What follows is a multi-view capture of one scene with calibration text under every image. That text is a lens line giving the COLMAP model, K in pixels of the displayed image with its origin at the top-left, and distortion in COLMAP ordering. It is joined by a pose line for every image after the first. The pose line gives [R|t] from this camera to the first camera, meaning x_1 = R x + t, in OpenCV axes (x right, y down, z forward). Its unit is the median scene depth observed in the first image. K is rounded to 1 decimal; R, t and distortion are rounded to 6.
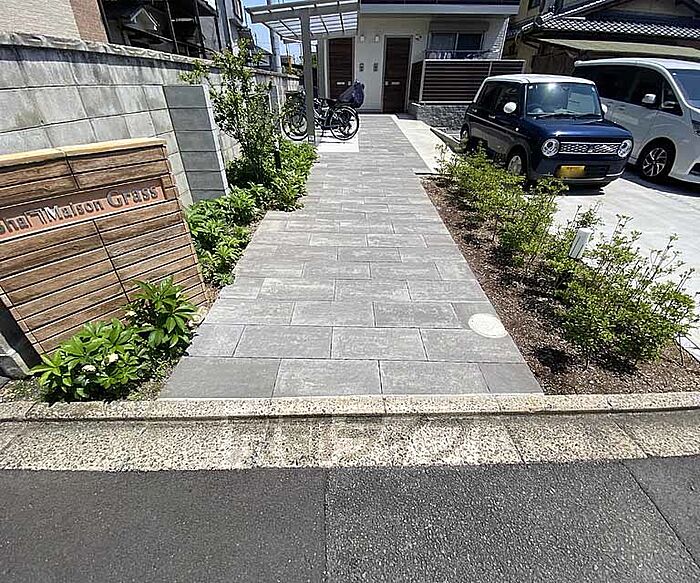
lens RADIAL K [[315.5, 0, 348.7], [0, 315.5, 291.8], [0, 0, 1]] dist [0.017630, -0.020325]
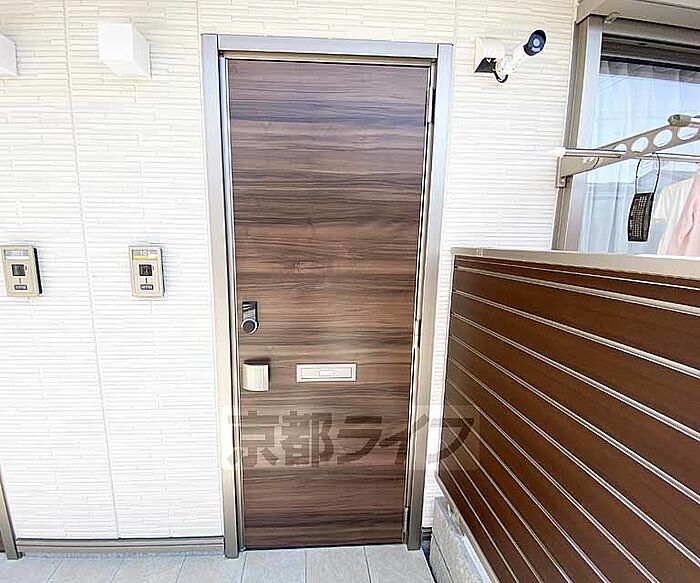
lens RADIAL K [[319.1, 0, 359.2], [0, 319.1, 291.8], [0, 0, 1]] dist [0.023733, -0.021532]
pose [[0.997810, 0.001393, 0.066125, 0.449146], [0.025149, 0.916687, -0.398813, -1.887870], [-0.061171, 0.399603, 0.914645, 2.573662]]
